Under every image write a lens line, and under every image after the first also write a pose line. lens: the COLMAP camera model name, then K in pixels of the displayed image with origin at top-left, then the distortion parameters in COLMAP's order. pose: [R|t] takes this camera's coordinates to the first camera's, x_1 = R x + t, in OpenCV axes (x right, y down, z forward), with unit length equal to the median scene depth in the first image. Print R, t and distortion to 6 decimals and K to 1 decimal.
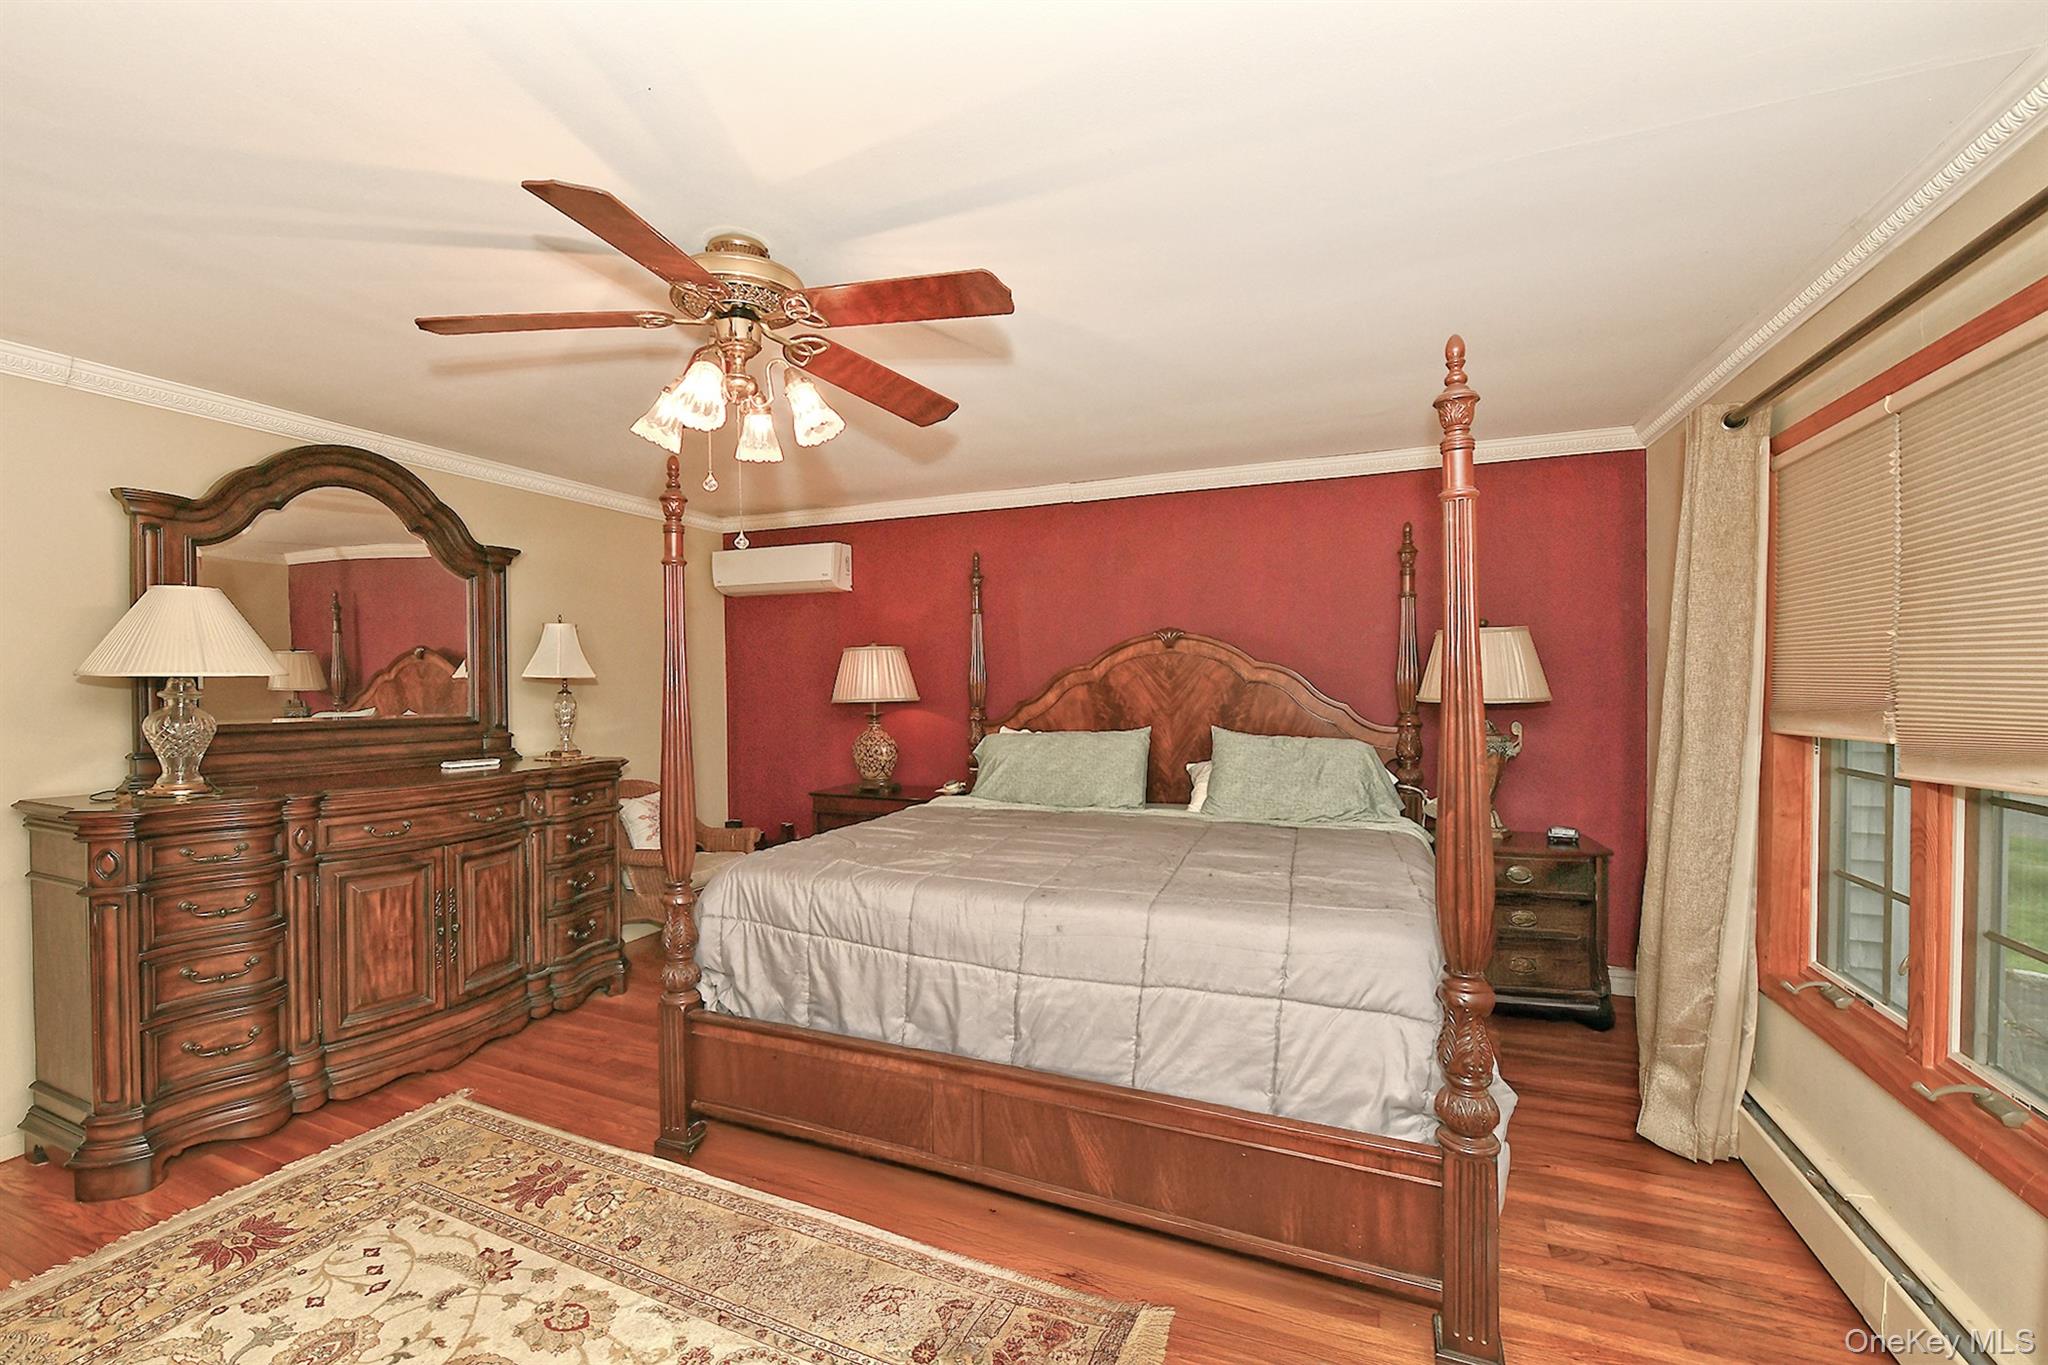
lens RADIAL K [[848.1, 0, 1024.0], [0, 848.1, 682.5], [0, 0, 1]] dist [0.001320, 0.000144]
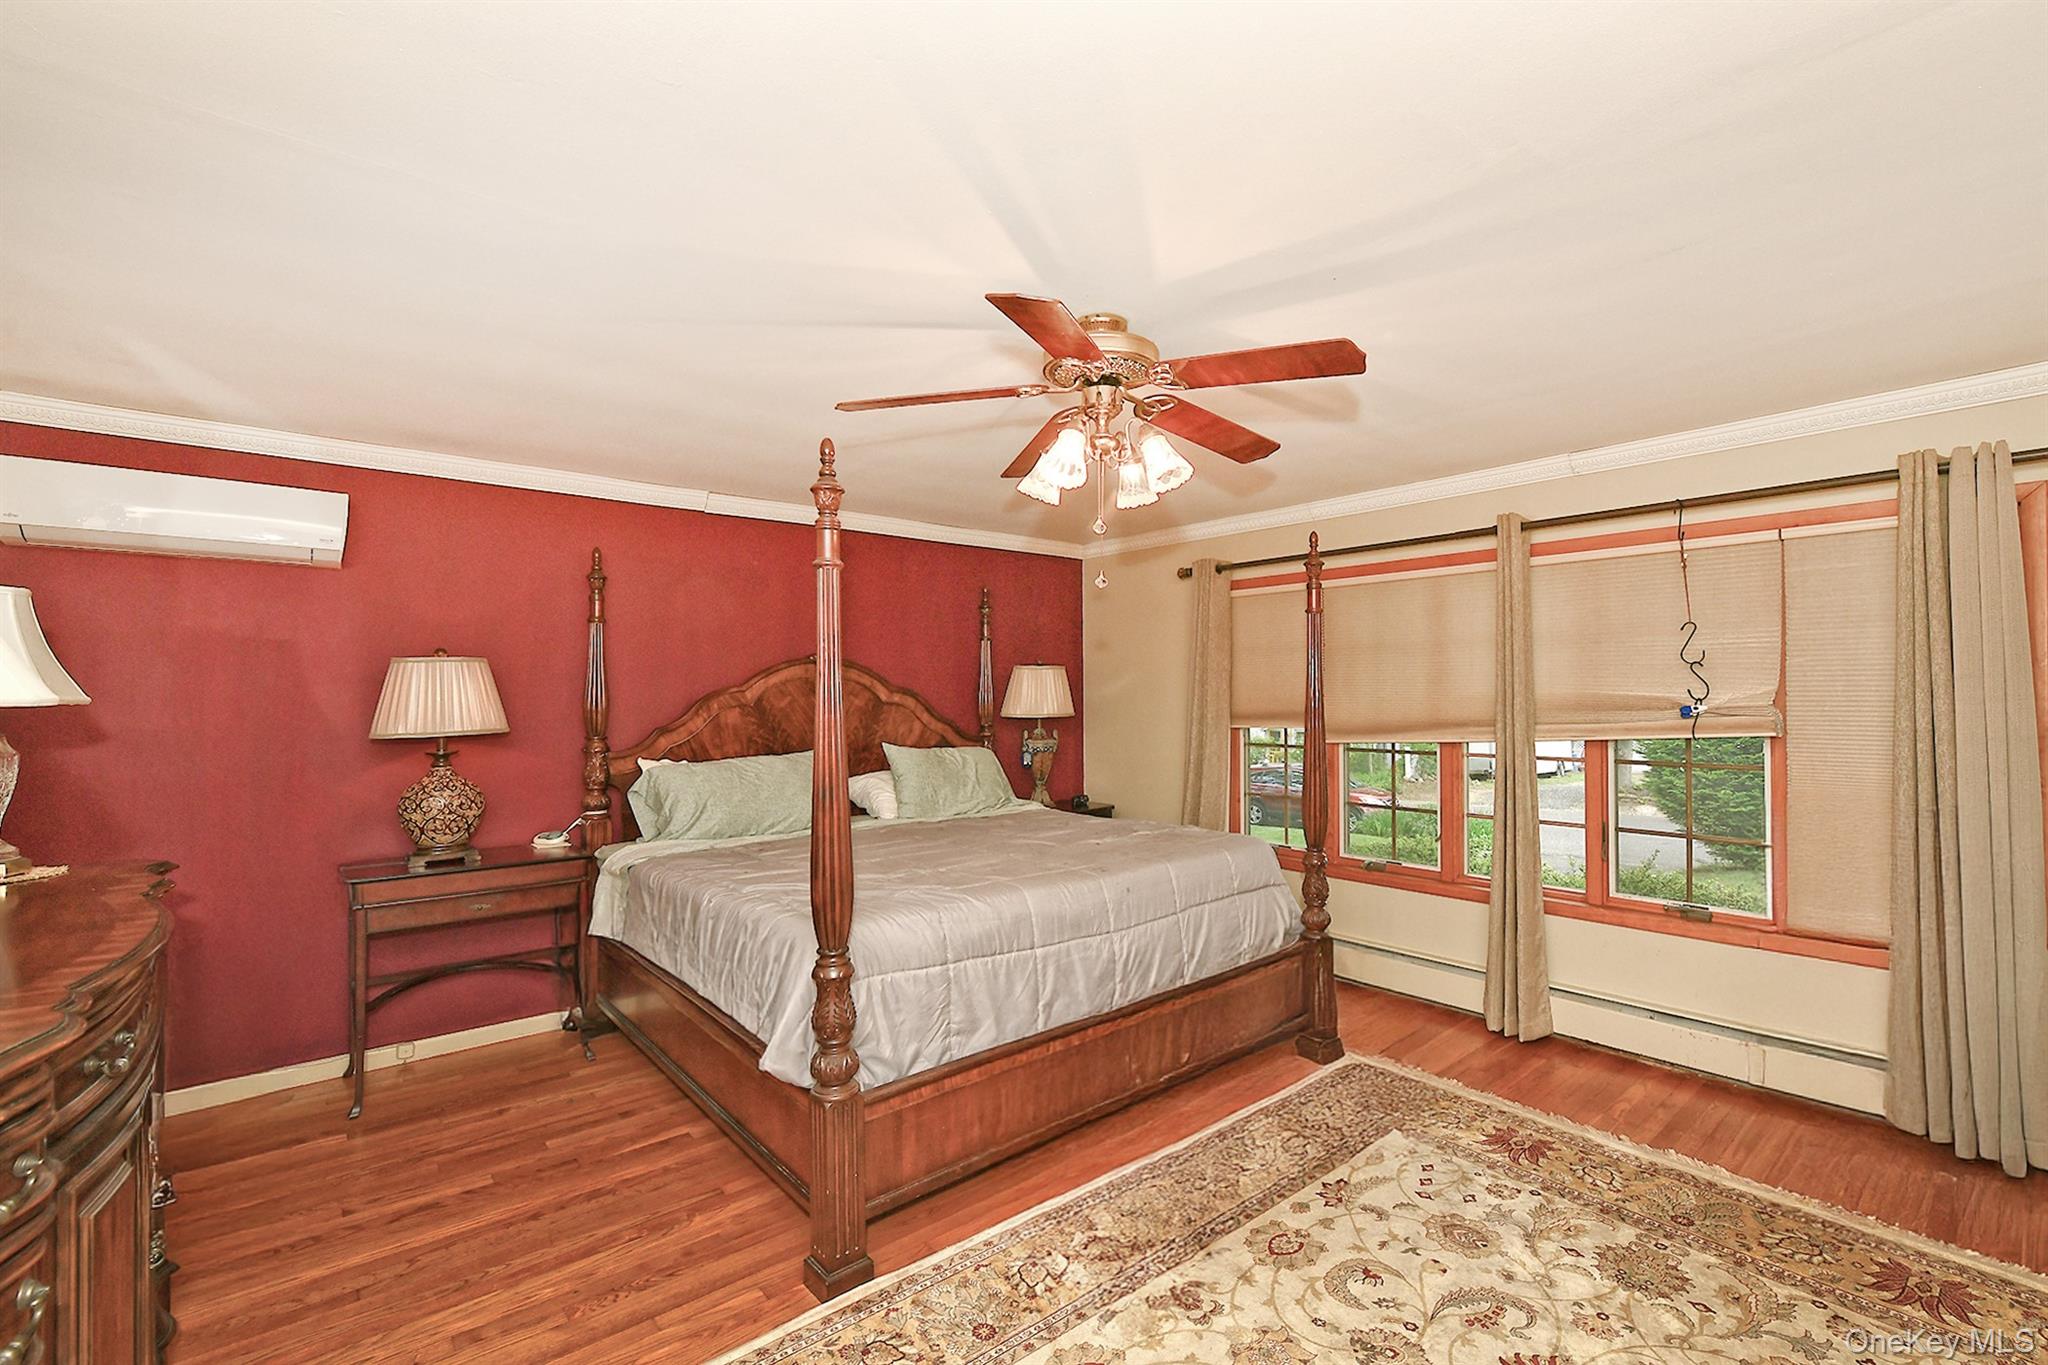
lens RADIAL K [[848.1, 0, 1024.0], [0, 848.1, 682.5], [0, 0, 1]] dist [0.001320, 0.000144]
pose [[0.467217, 0.018202, 0.883955, -0.603347], [0.008986, 0.999639, -0.025334, 0.001171], [-0.884097, 0.019780, 0.466885, 0.259177]]
